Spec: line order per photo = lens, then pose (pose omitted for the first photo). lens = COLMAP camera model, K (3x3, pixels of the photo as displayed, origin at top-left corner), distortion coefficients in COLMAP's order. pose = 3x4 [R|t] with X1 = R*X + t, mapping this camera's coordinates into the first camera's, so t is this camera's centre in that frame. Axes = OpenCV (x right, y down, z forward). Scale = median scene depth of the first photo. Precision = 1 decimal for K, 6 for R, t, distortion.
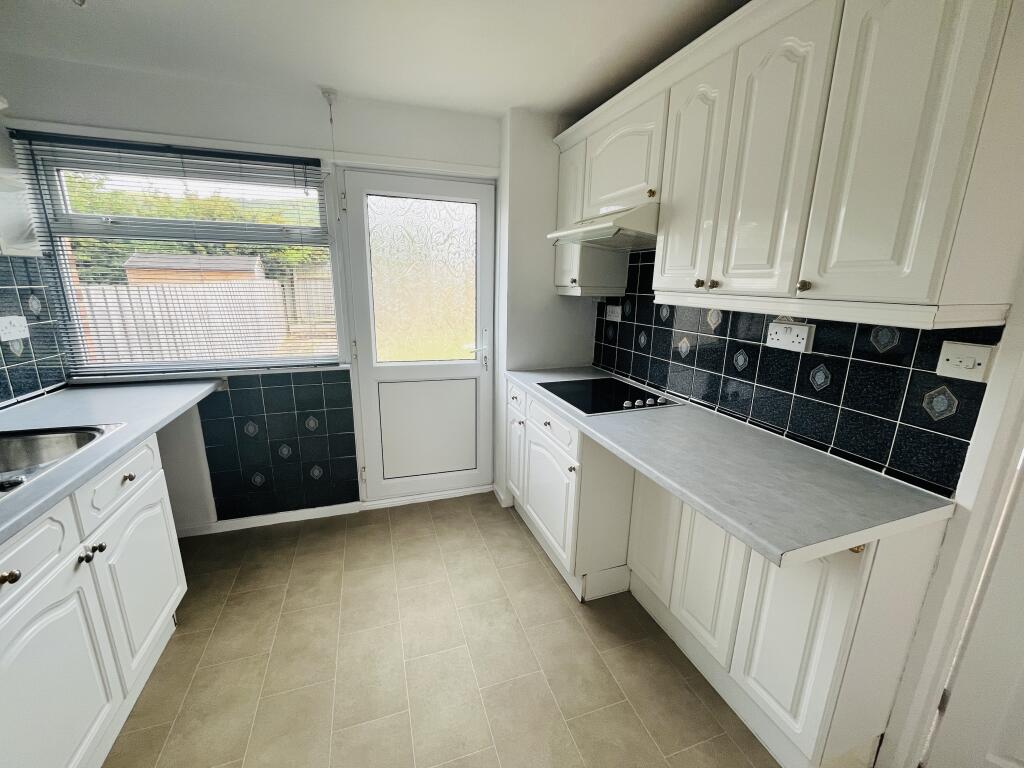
lens RADIAL K [[416.1, 0, 510.5], [0, 416.1, 384.5], [0, 0, 1]] dist [-0.002757, -0.000508]
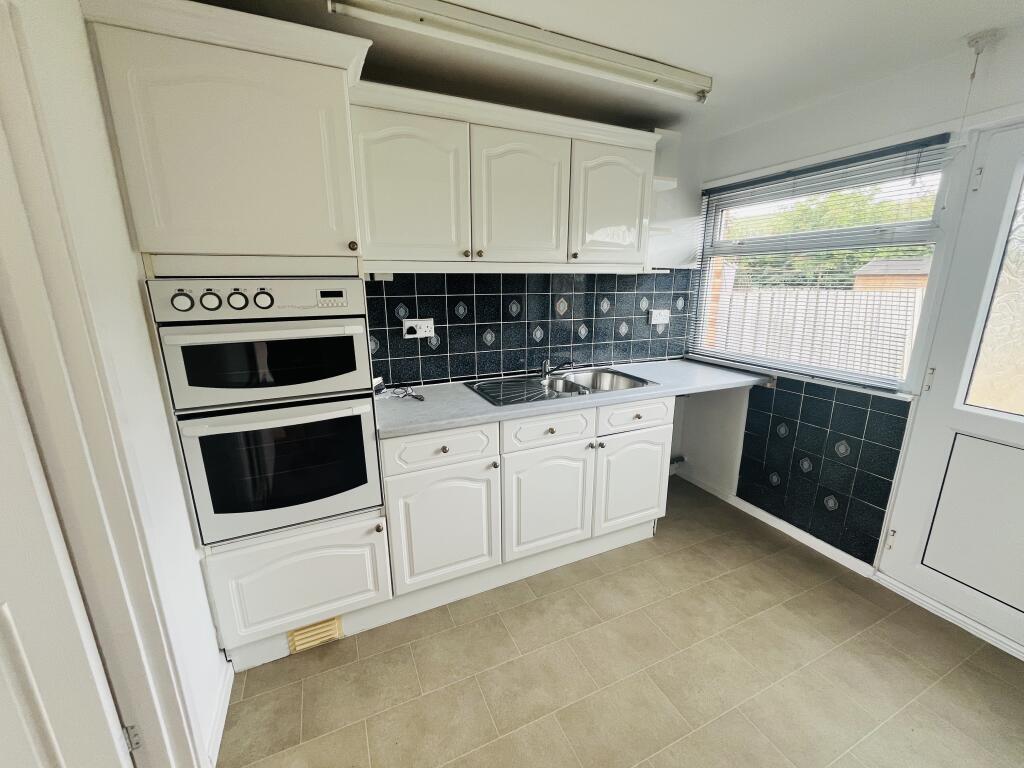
lens RADIAL K [[416.1, 0, 511.2], [0, 416.1, 385.0], [0, 0, 1]] dist [-0.002757, -0.000508]
pose [[0.095991, 0.224355, -0.969768, 0.298130], [-0.235751, 0.951671, 0.196833, -0.046293], [0.967061, 0.209729, 0.144244, 0.176450]]
